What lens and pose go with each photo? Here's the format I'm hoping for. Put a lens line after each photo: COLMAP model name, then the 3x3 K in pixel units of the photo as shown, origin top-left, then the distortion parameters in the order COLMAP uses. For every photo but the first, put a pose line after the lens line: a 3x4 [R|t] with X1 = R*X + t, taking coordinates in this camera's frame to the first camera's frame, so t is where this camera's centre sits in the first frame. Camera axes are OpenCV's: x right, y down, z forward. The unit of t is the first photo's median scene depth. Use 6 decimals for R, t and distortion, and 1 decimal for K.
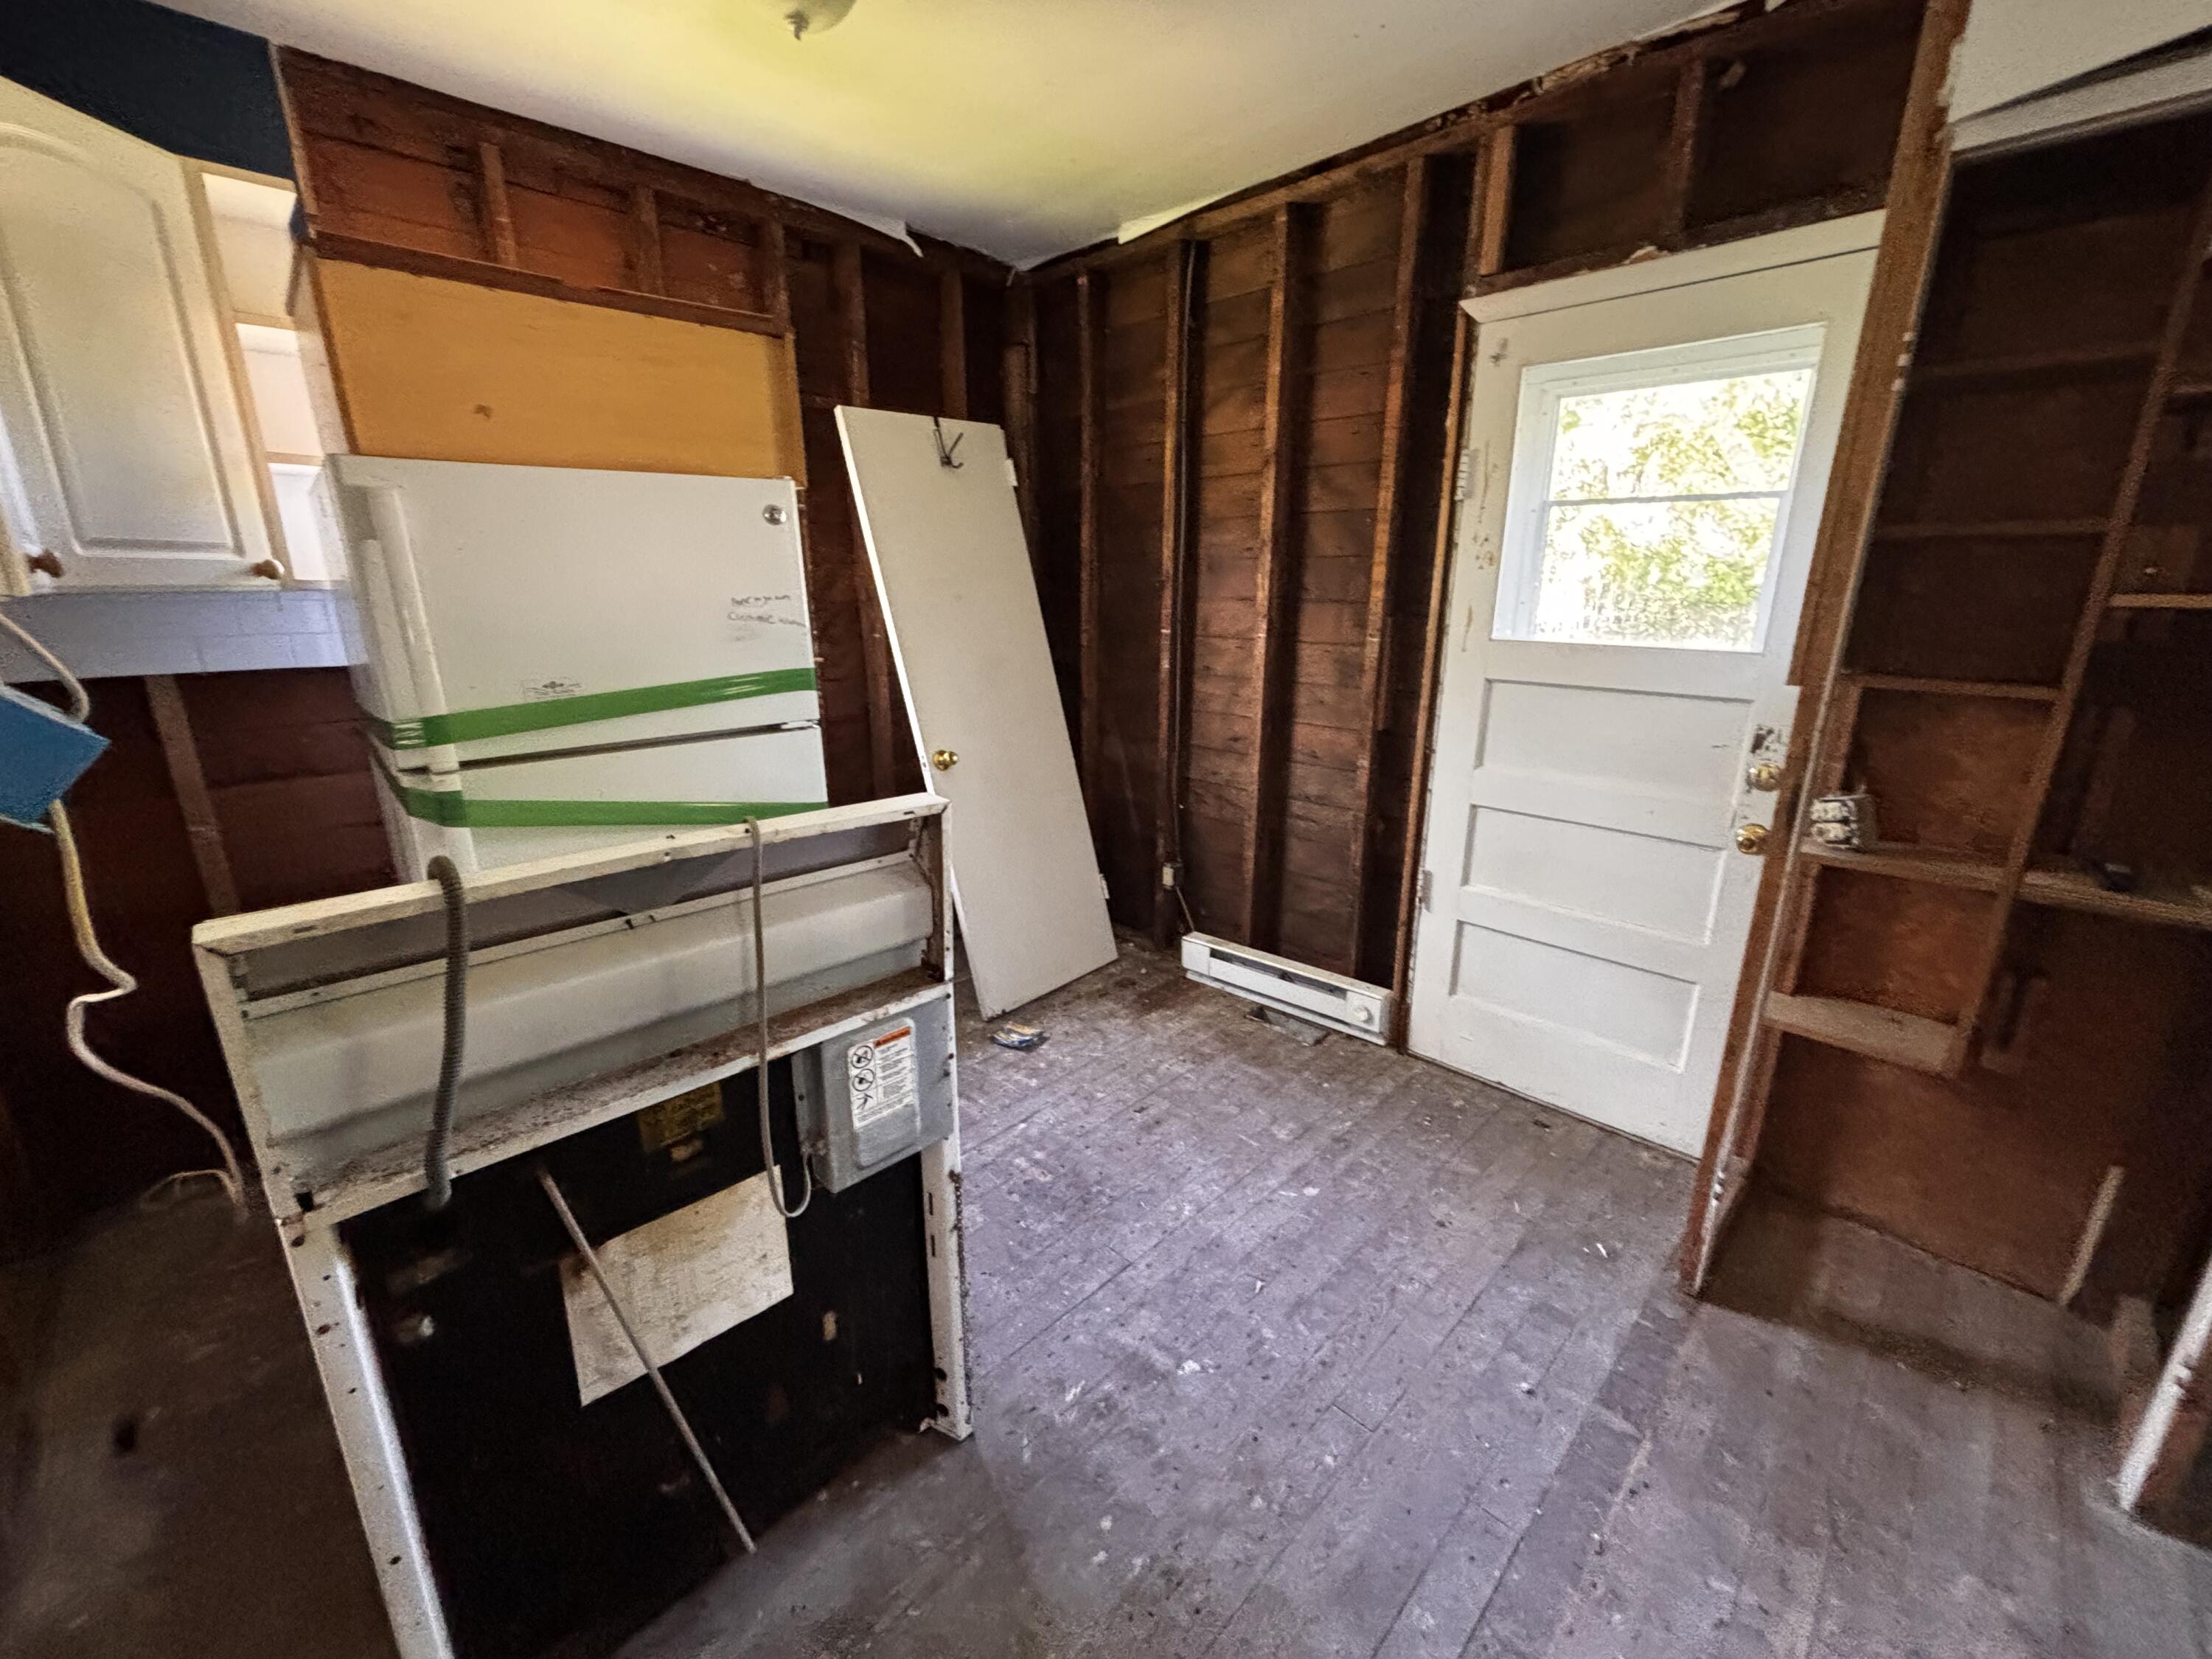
lens RADIAL K [[889.3, 0, 1064.3], [0, 889.3, 843.4], [0, 0, 1]] dist [0.000519, -0.000282]
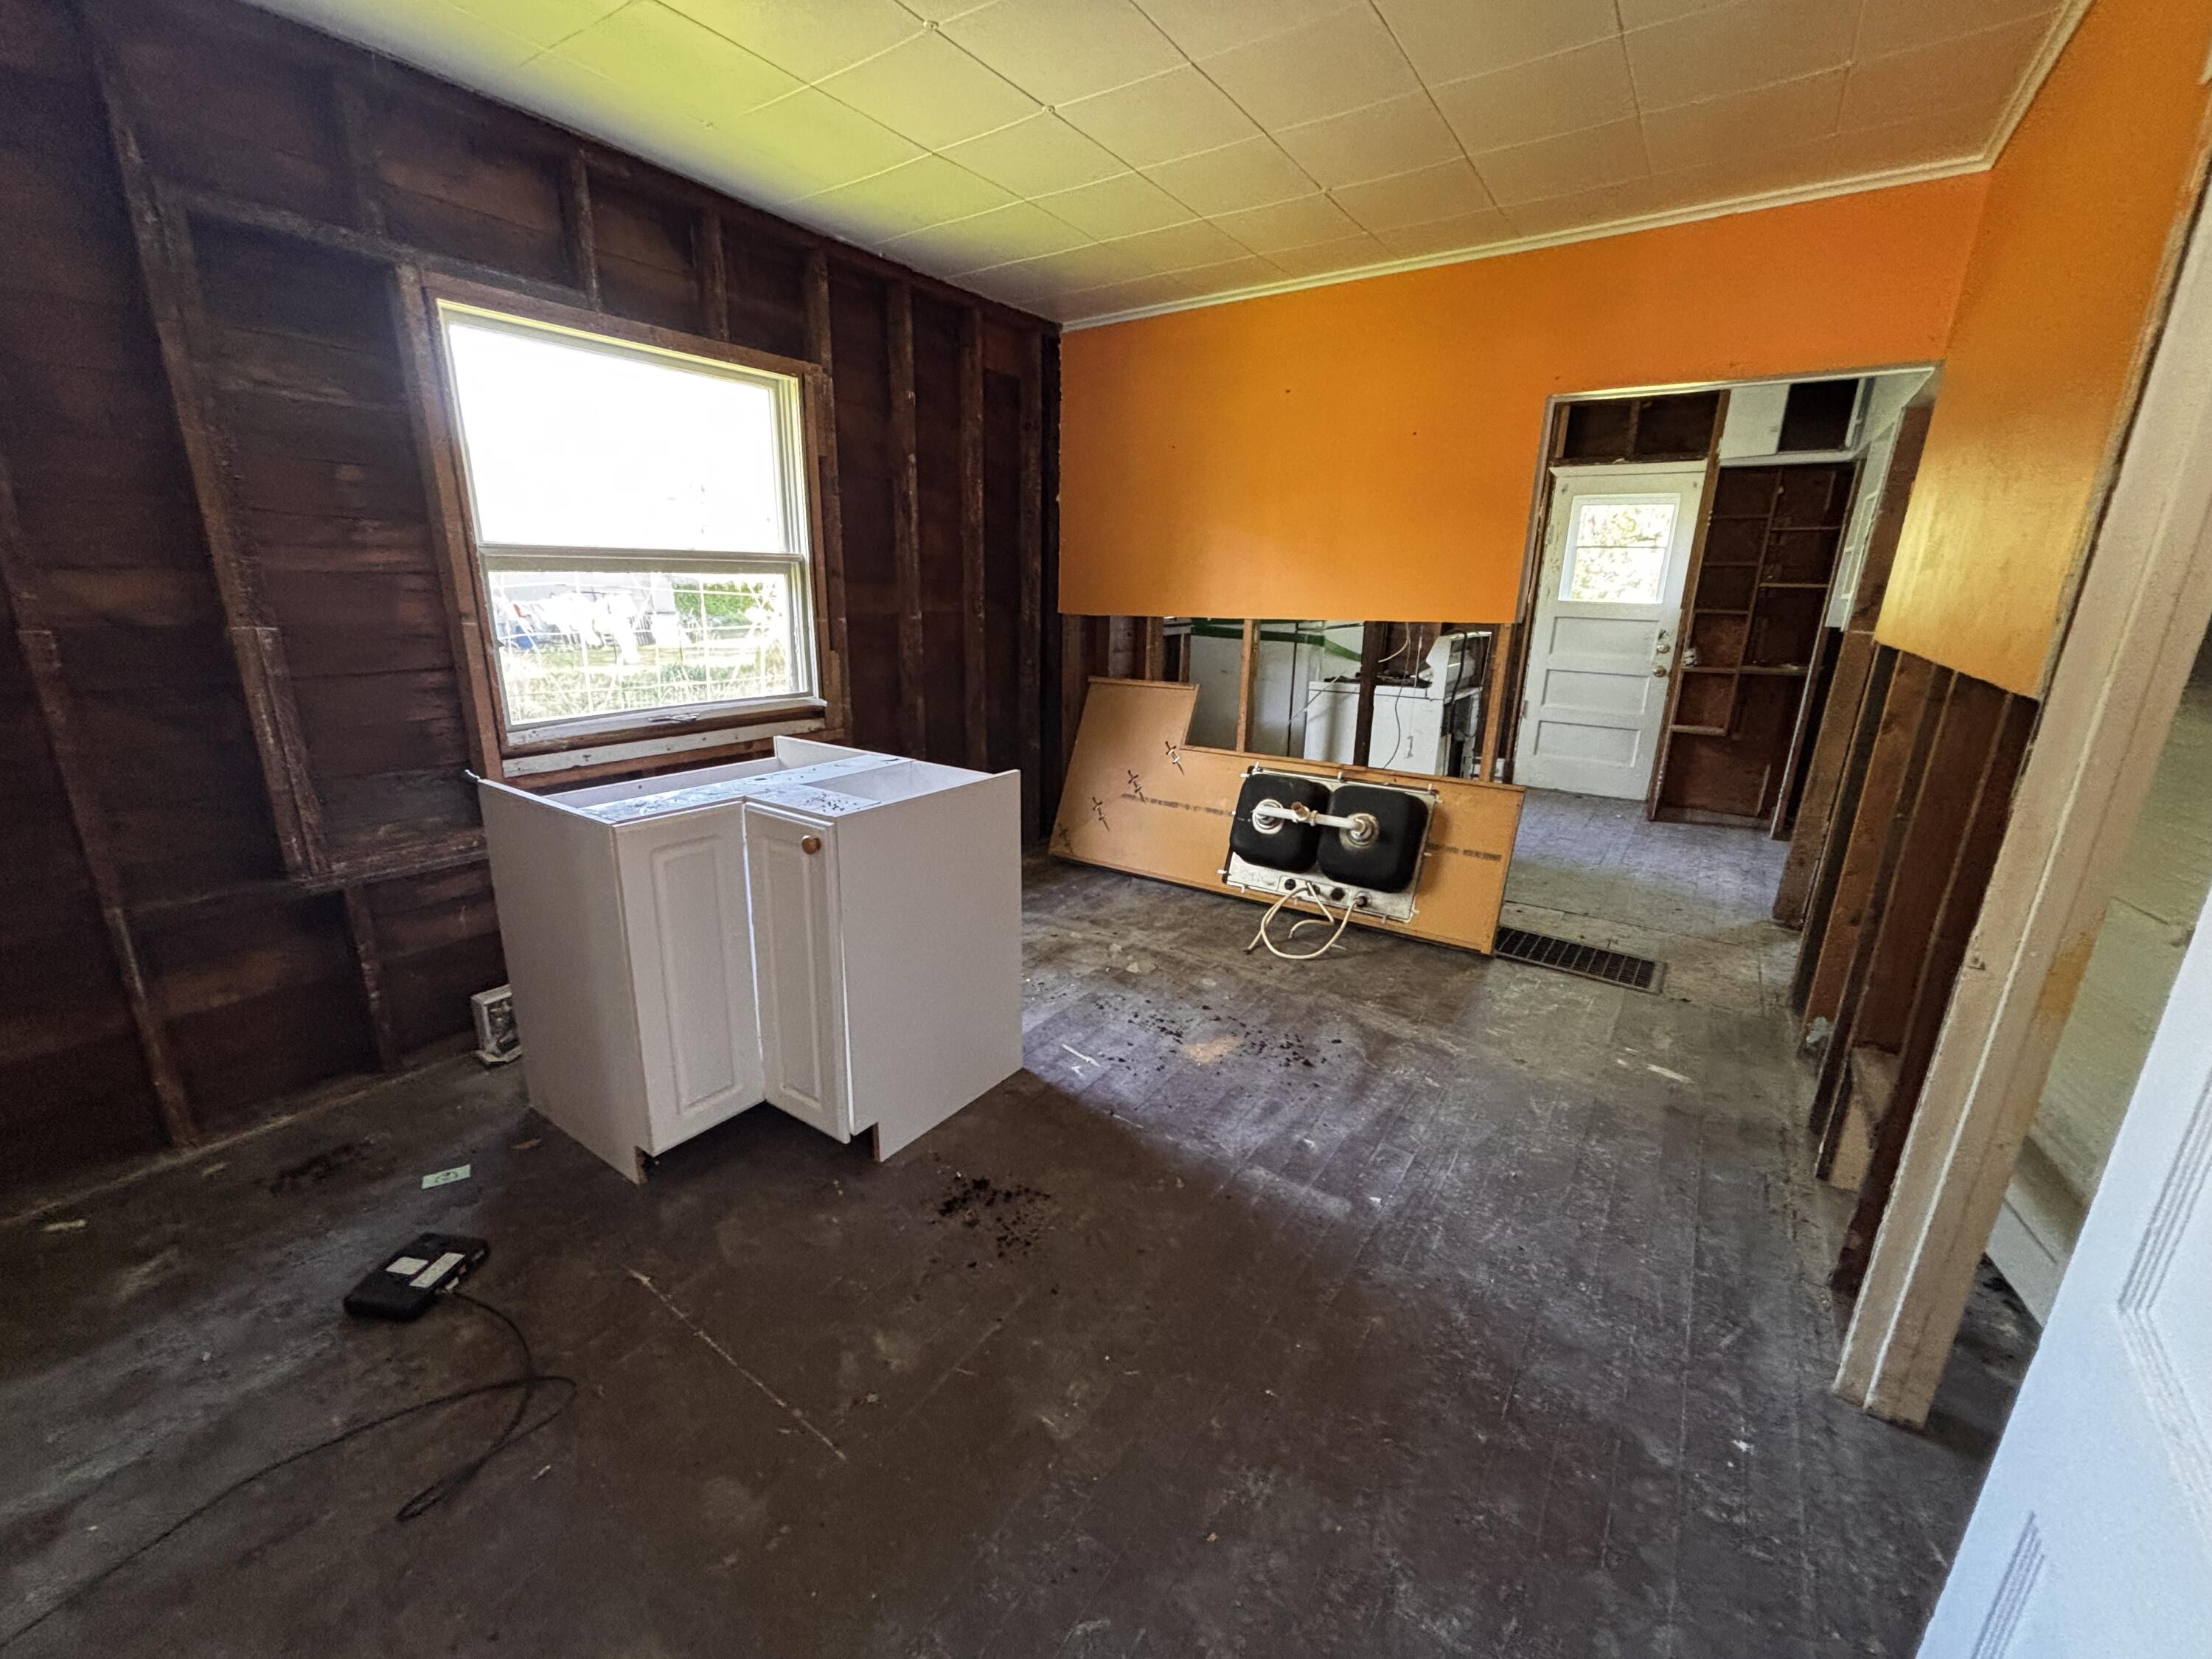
lens RADIAL K [[889.3, 0, 1092.5], [0, 889.3, 826.6], [0, 0, 1]] dist [0.000519, -0.000282]
pose [[0.978500, -0.034608, 0.203323, -1.713026], [0.035746, 0.999359, -0.001927, 0.469667], [-0.203126, 0.009154, 0.979110, -1.510375]]
